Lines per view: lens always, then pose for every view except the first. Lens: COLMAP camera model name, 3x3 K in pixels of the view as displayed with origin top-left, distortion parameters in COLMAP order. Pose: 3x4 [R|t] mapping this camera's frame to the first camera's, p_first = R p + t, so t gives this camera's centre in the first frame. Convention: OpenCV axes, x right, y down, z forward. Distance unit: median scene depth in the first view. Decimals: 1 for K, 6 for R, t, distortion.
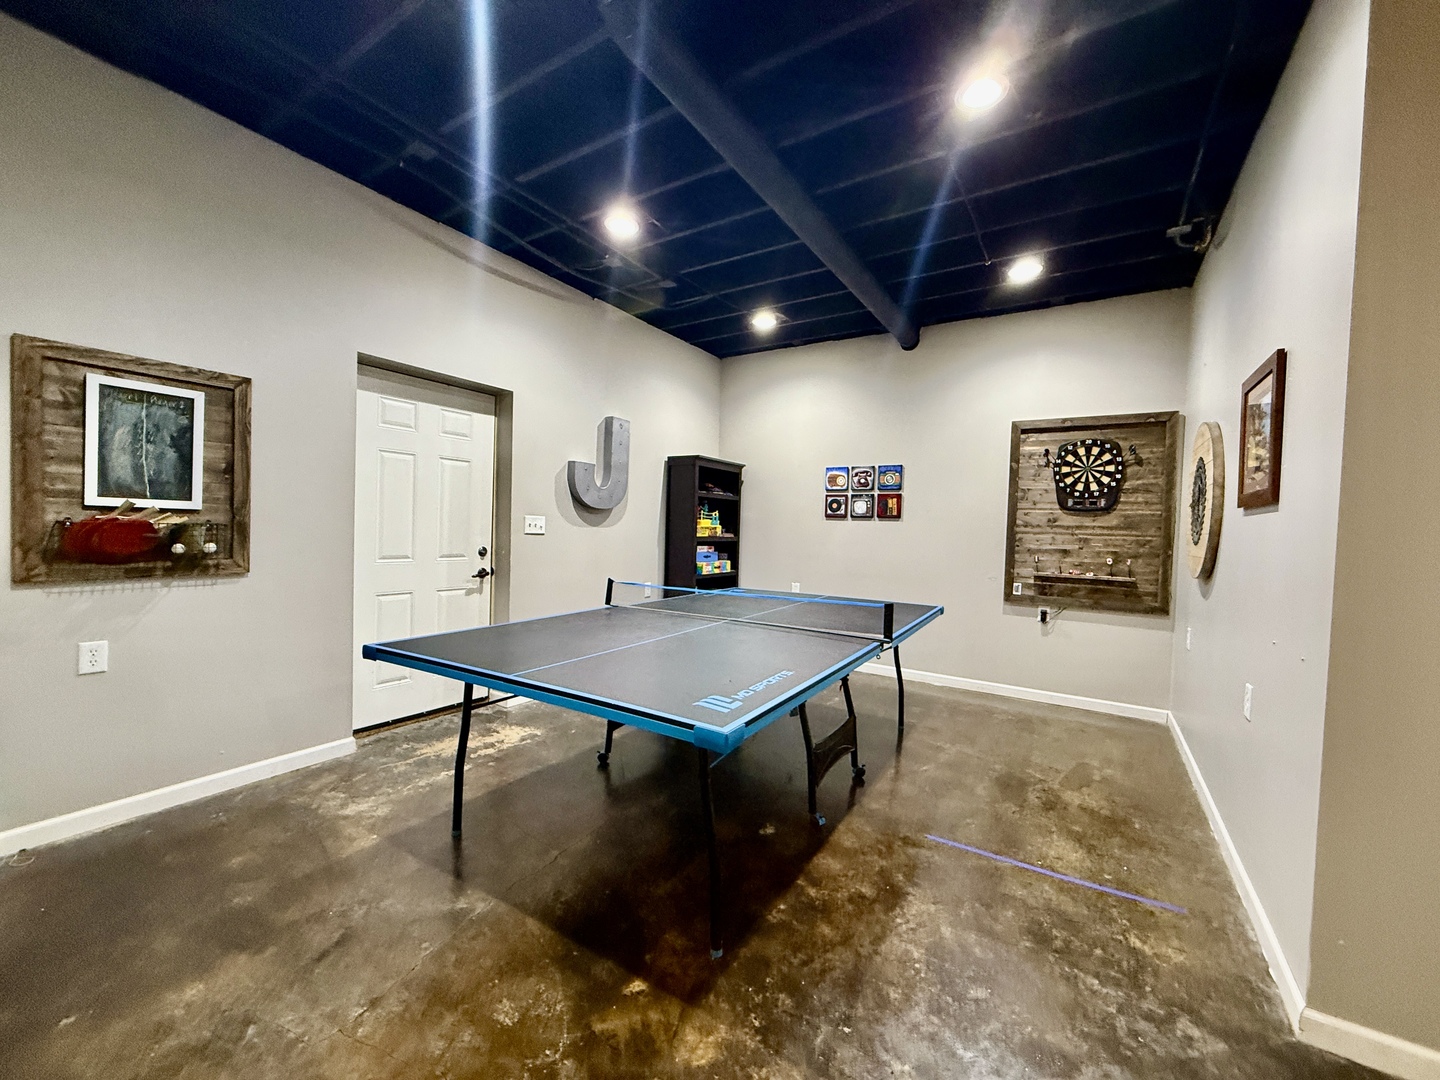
lens RADIAL K [[573.9, 0, 722.8], [0, 573.9, 536.3], [0, 0, 1]] dist [-0.001352, 0.000379]
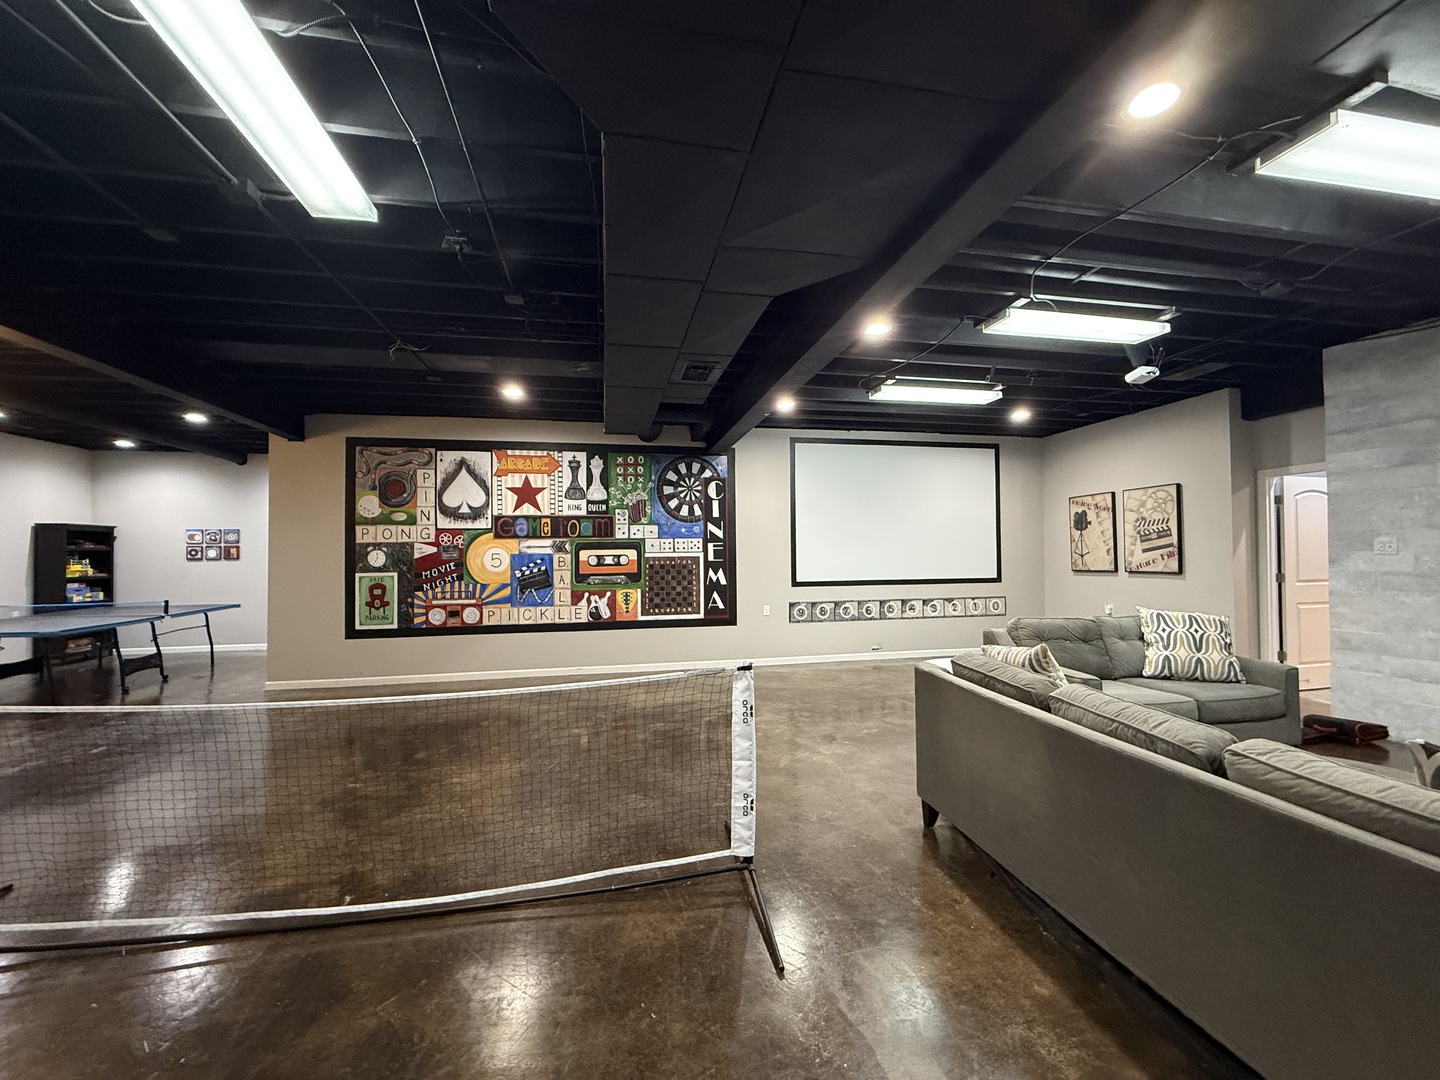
lens RADIAL K [[573.9, 0, 722.2], [0, 573.9, 541.6], [0, 0, 1]] dist [-0.001352, 0.000379]
pose [[0.717559, -0.022036, 0.696149, 0.140305], [0.044530, 0.998906, -0.014280, 0.005261], [-0.695073, 0.041246, 0.717755, -1.230997]]
